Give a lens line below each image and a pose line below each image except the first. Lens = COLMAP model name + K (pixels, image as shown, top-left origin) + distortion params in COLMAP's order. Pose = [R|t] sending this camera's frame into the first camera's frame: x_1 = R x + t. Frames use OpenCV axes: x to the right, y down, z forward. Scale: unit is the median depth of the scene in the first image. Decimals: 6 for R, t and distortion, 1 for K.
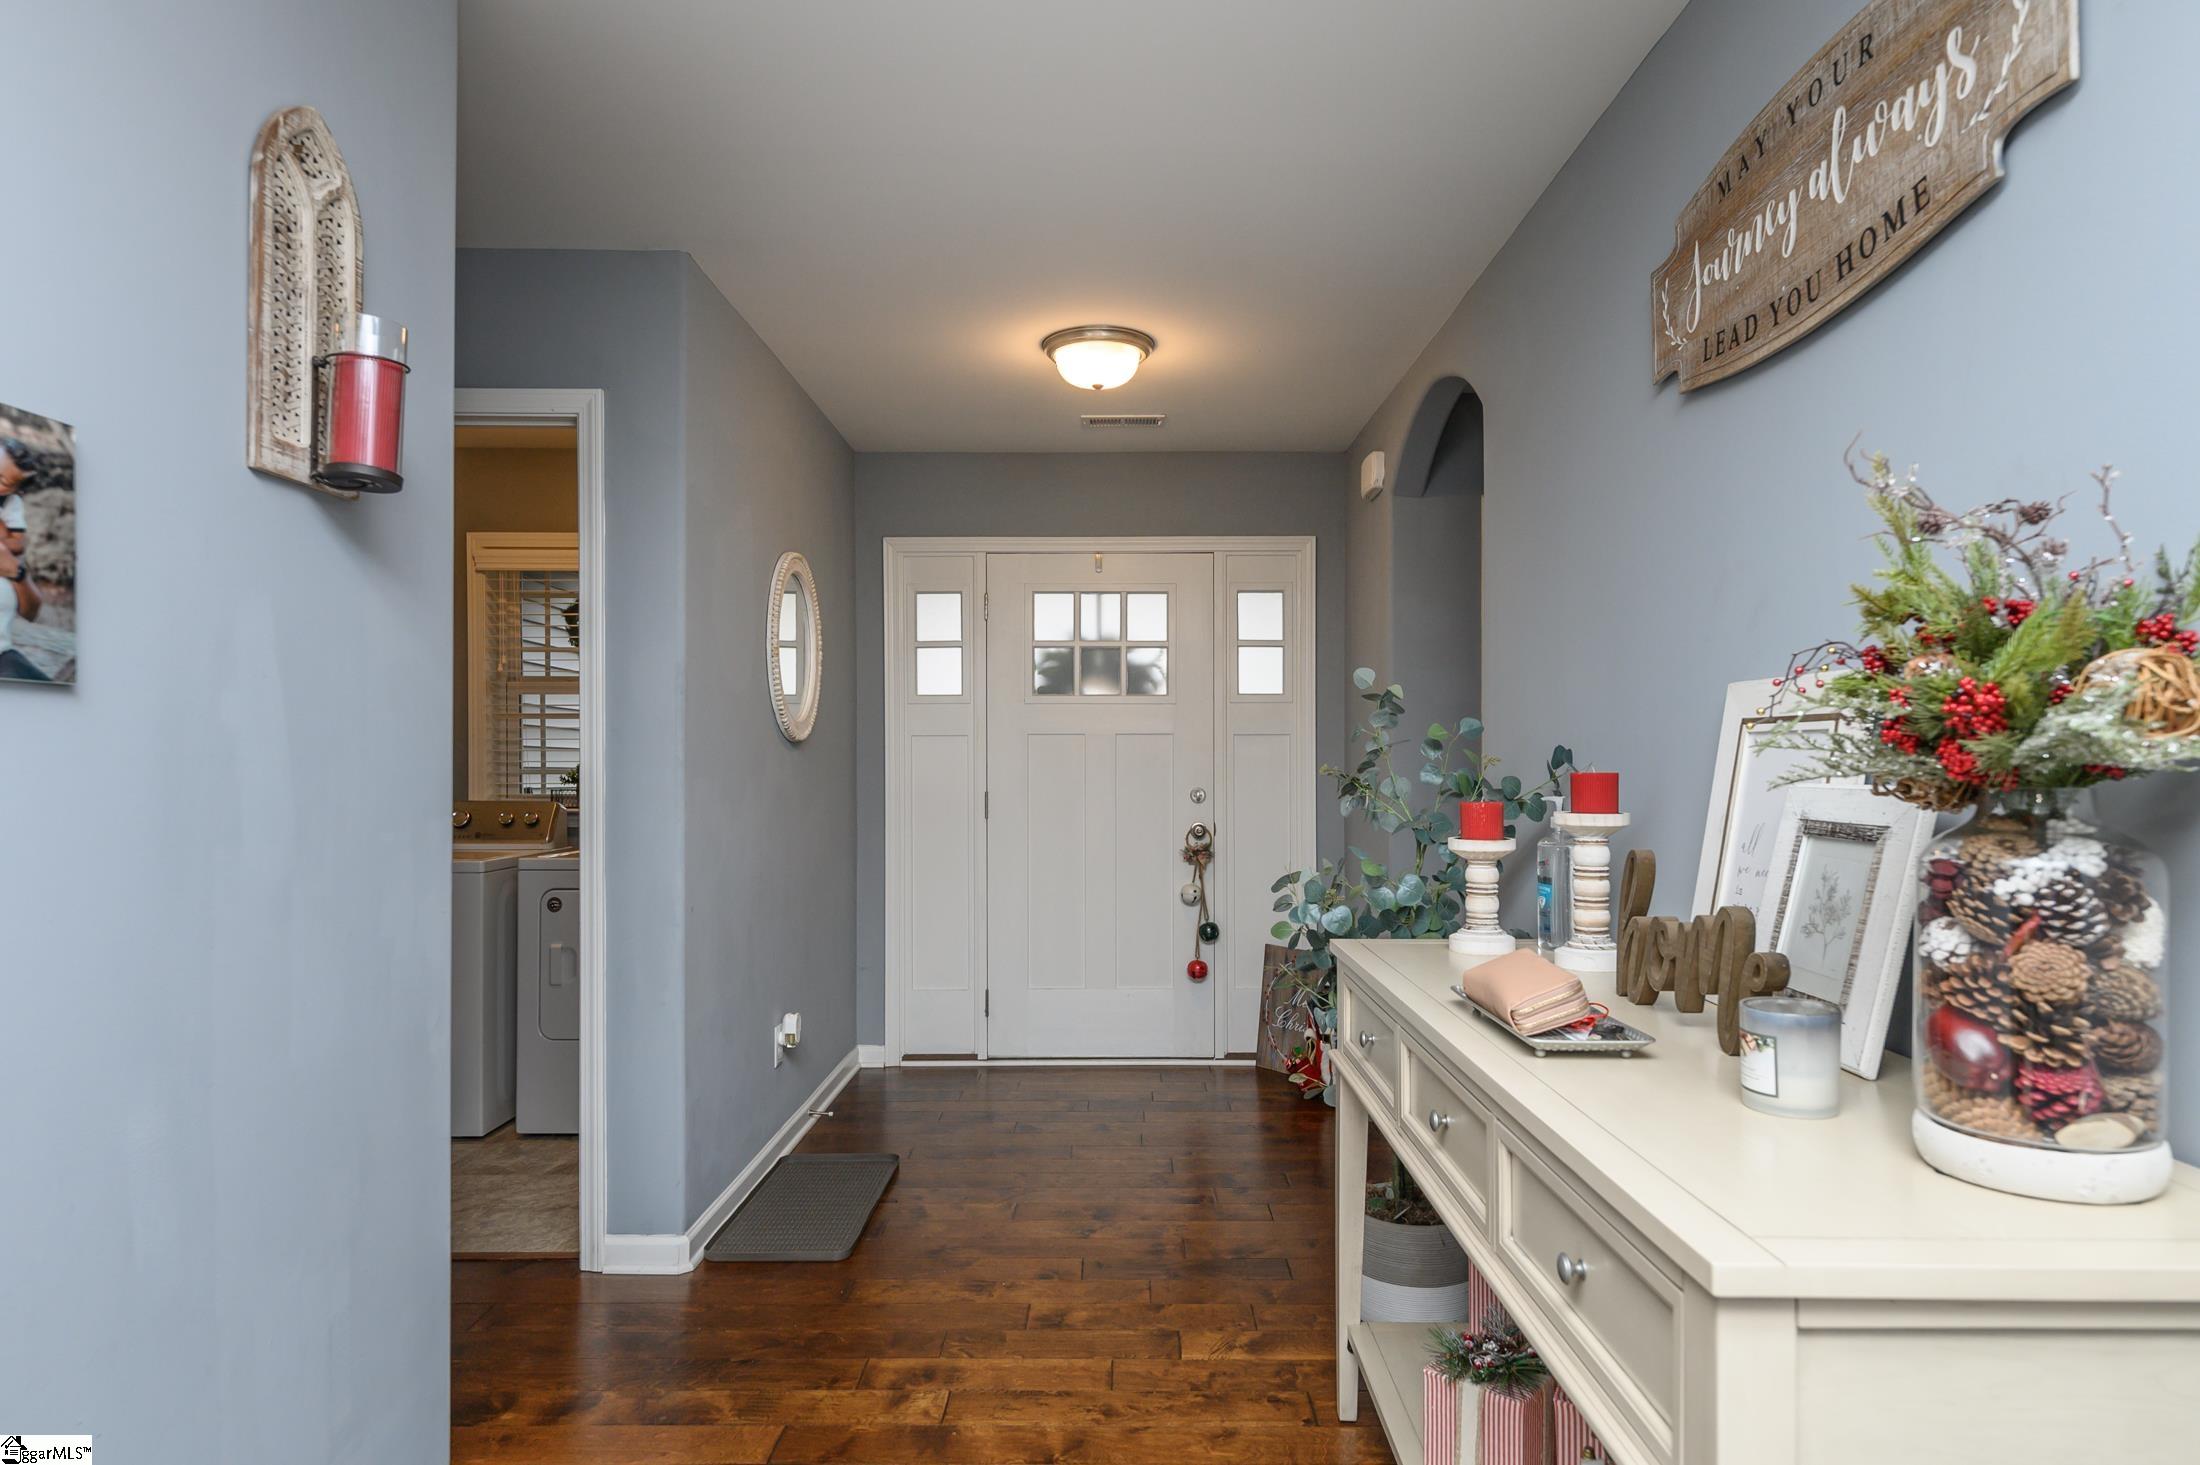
lens RADIAL K [[1321.1, 0, 1100.3], [0, 1321.1, 734.0], [0, 0, 1]] dist [0.000091, -0.000569]
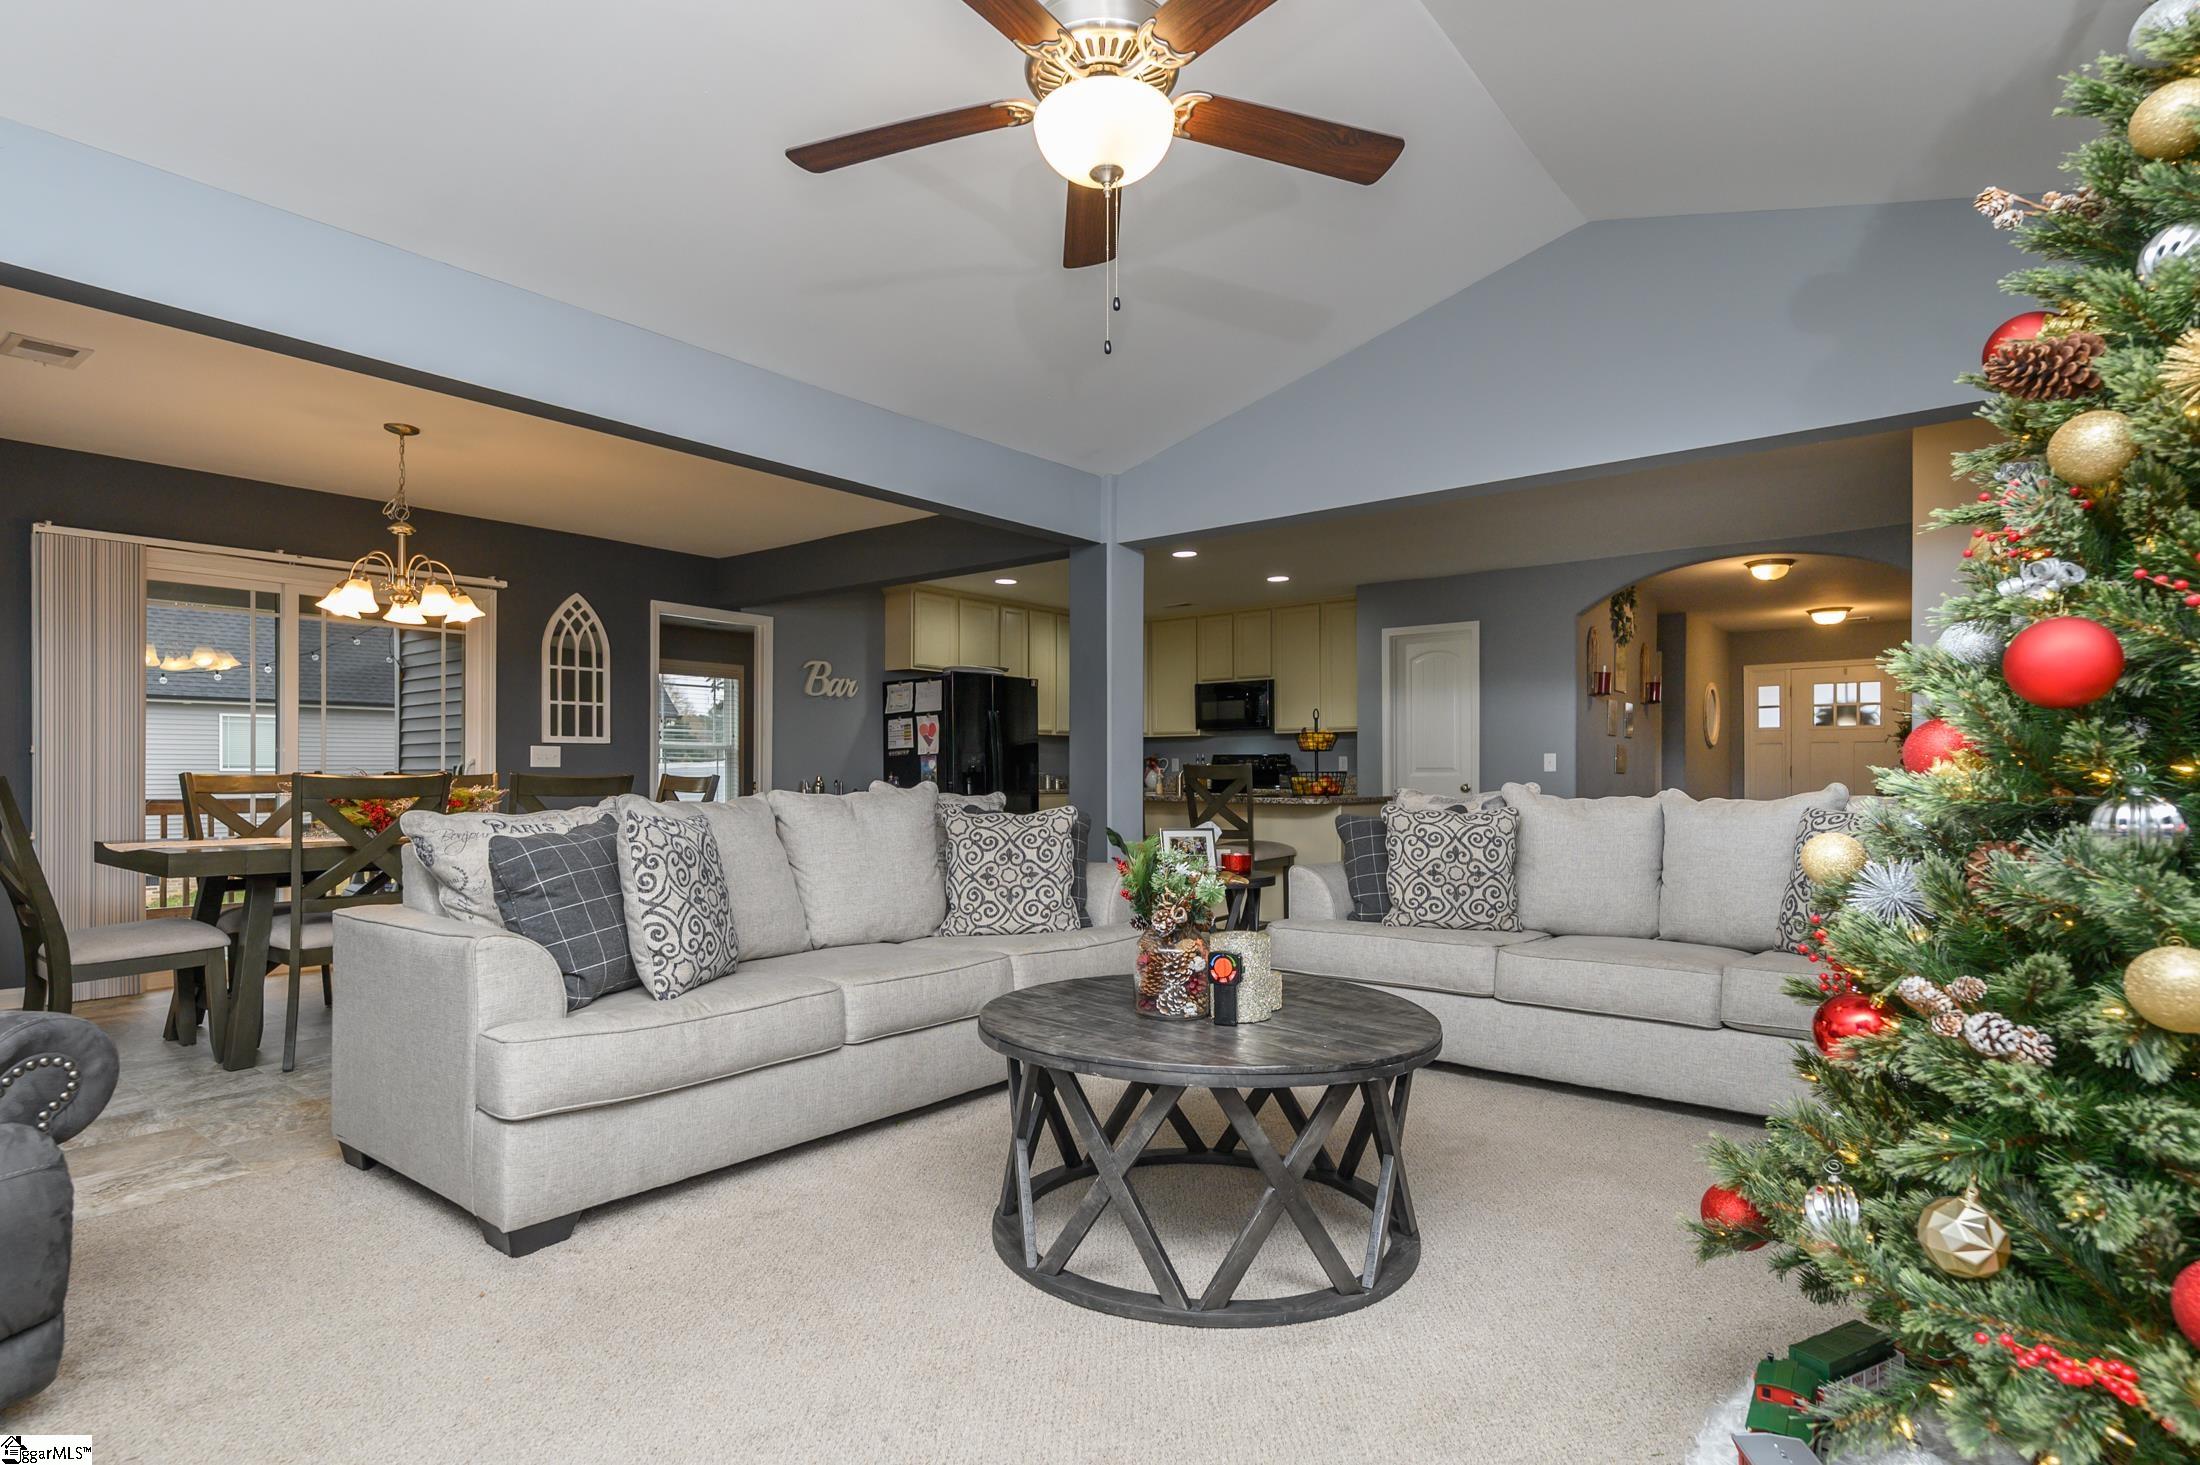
lens RADIAL K [[1123.0, 0, 1102.4], [0, 1123.0, 781.4], [0, 0, 1]] dist [-0.001427, -0.000250]
pose [[0.790473, -0.001576, -0.612496, 0.177689], [0.007550, 0.999946, 0.007171, 0.045961], [0.612451, -0.010293, 0.790442, -1.414897]]
